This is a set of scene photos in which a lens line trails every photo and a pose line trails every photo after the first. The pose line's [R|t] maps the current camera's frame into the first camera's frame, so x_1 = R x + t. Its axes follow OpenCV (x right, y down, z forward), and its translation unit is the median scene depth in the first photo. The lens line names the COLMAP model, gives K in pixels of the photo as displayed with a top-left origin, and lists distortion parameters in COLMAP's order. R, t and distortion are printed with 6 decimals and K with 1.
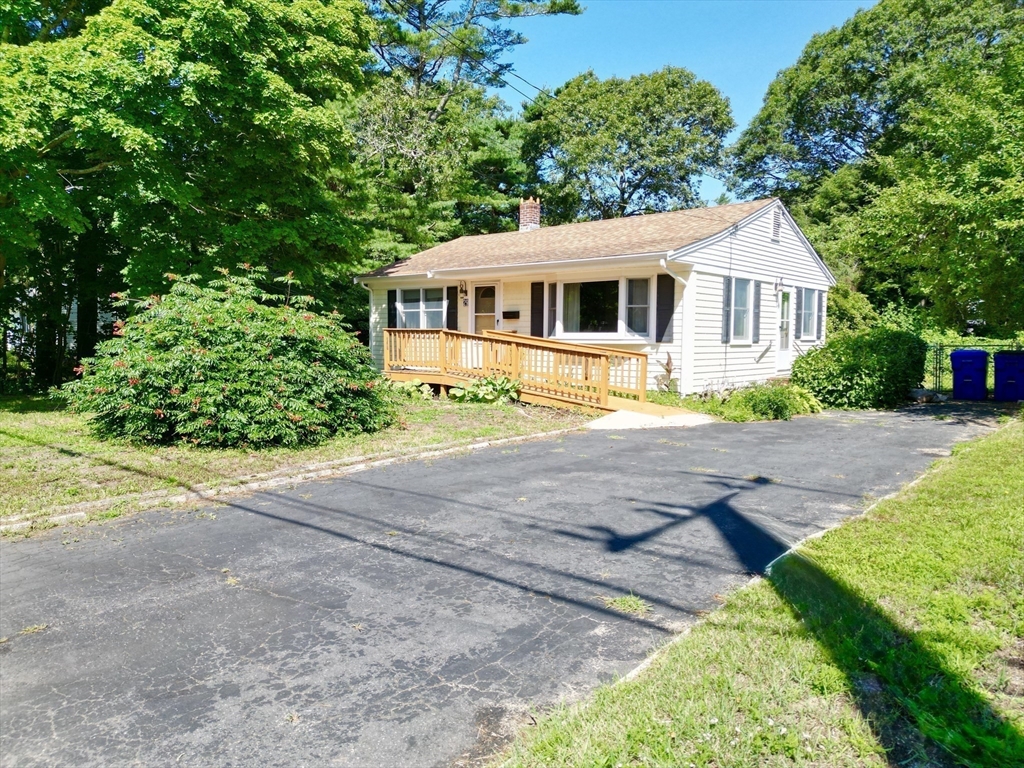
lens RADIAL K [[722.1, 0, 512.0], [0, 722.1, 384.0], [0, 0, 1]] dist [0.054602, -0.039908]
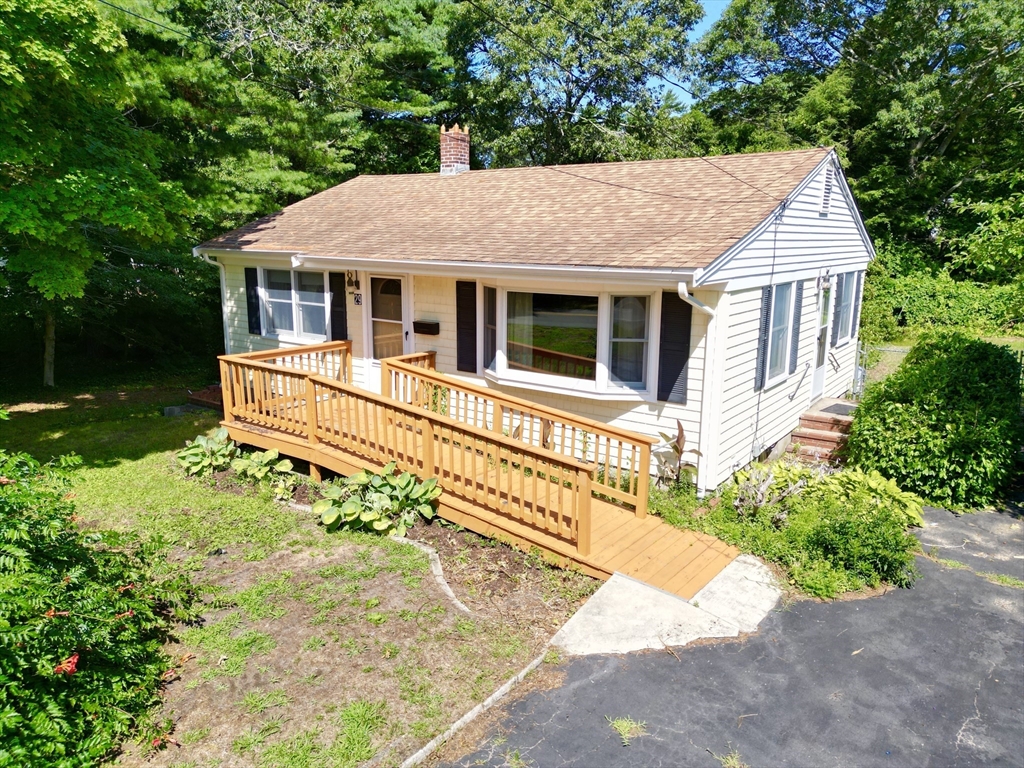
lens RADIAL K [[722.1, 0, 512.0], [0, 722.1, 384.0], [0, 0, 1]] dist [0.054602, -0.039908]
pose [[0.996034, -0.017287, 0.087278, 0.014450], [0.005121, 0.990455, 0.137742, -0.106796], [-0.088826, -0.136749, 0.986615, 0.272774]]
